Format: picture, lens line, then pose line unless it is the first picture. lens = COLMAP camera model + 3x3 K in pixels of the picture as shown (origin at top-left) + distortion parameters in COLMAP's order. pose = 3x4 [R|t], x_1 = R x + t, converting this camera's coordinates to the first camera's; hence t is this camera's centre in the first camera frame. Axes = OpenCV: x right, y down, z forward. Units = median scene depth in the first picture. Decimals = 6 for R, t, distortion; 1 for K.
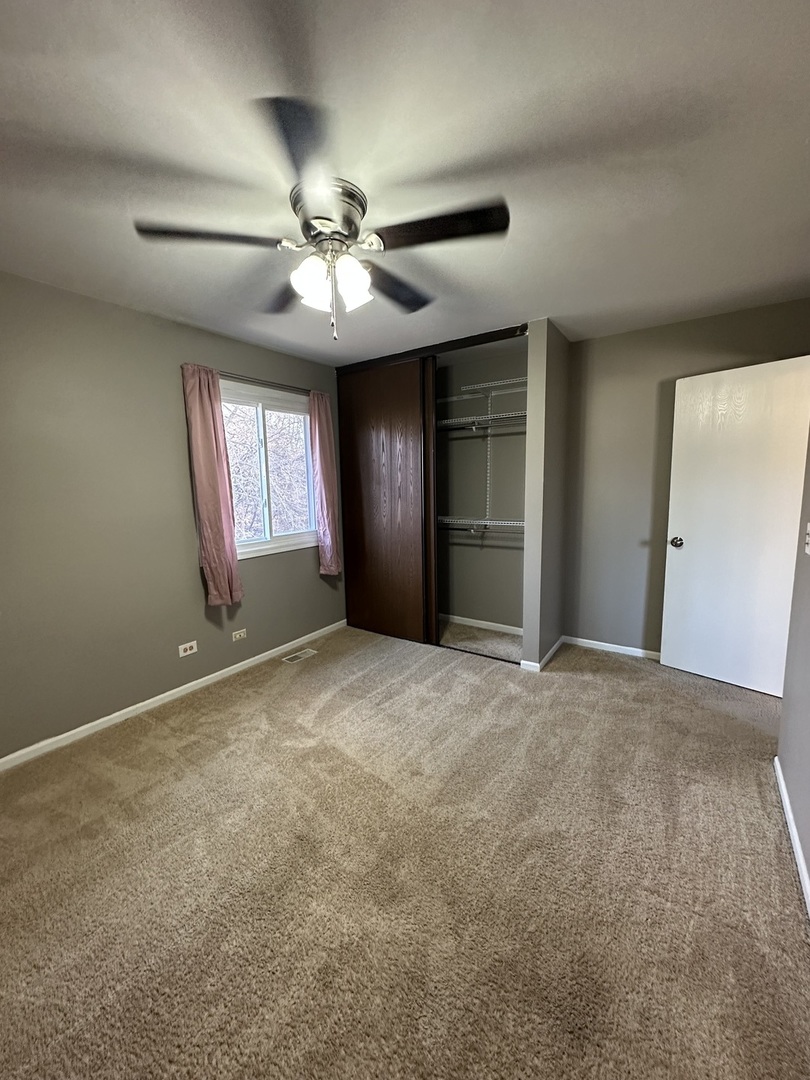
lens RADIAL K [[429.3, 0, 405.5], [0, 429.3, 539.1], [0, 0, 1]] dist [-0.000076, -0.000078]
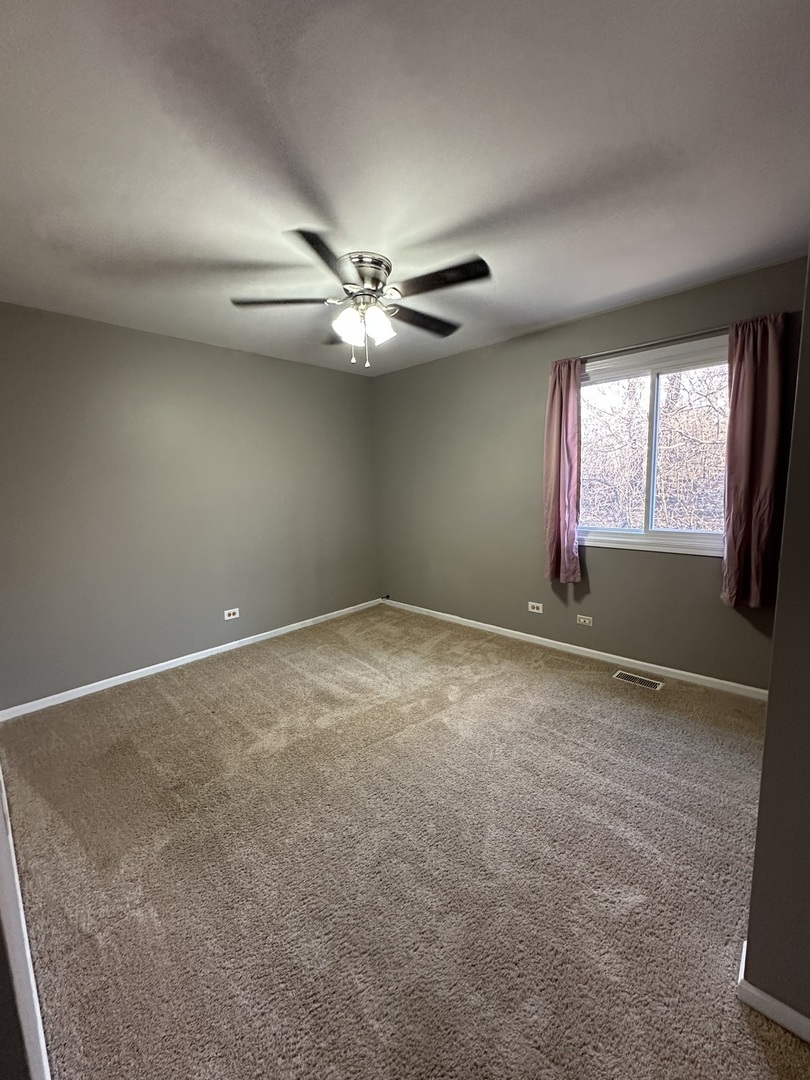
lens RADIAL K [[429.3, 0, 405.4], [0, 429.3, 543.0], [0, 0, 1]] dist [-0.000076, -0.000078]
pose [[-0.148225, 0.175046, -0.973339, 0.685926], [-0.098038, 0.976762, 0.190591, -0.113965], [0.984082, 0.123674, -0.127619, 0.774919]]
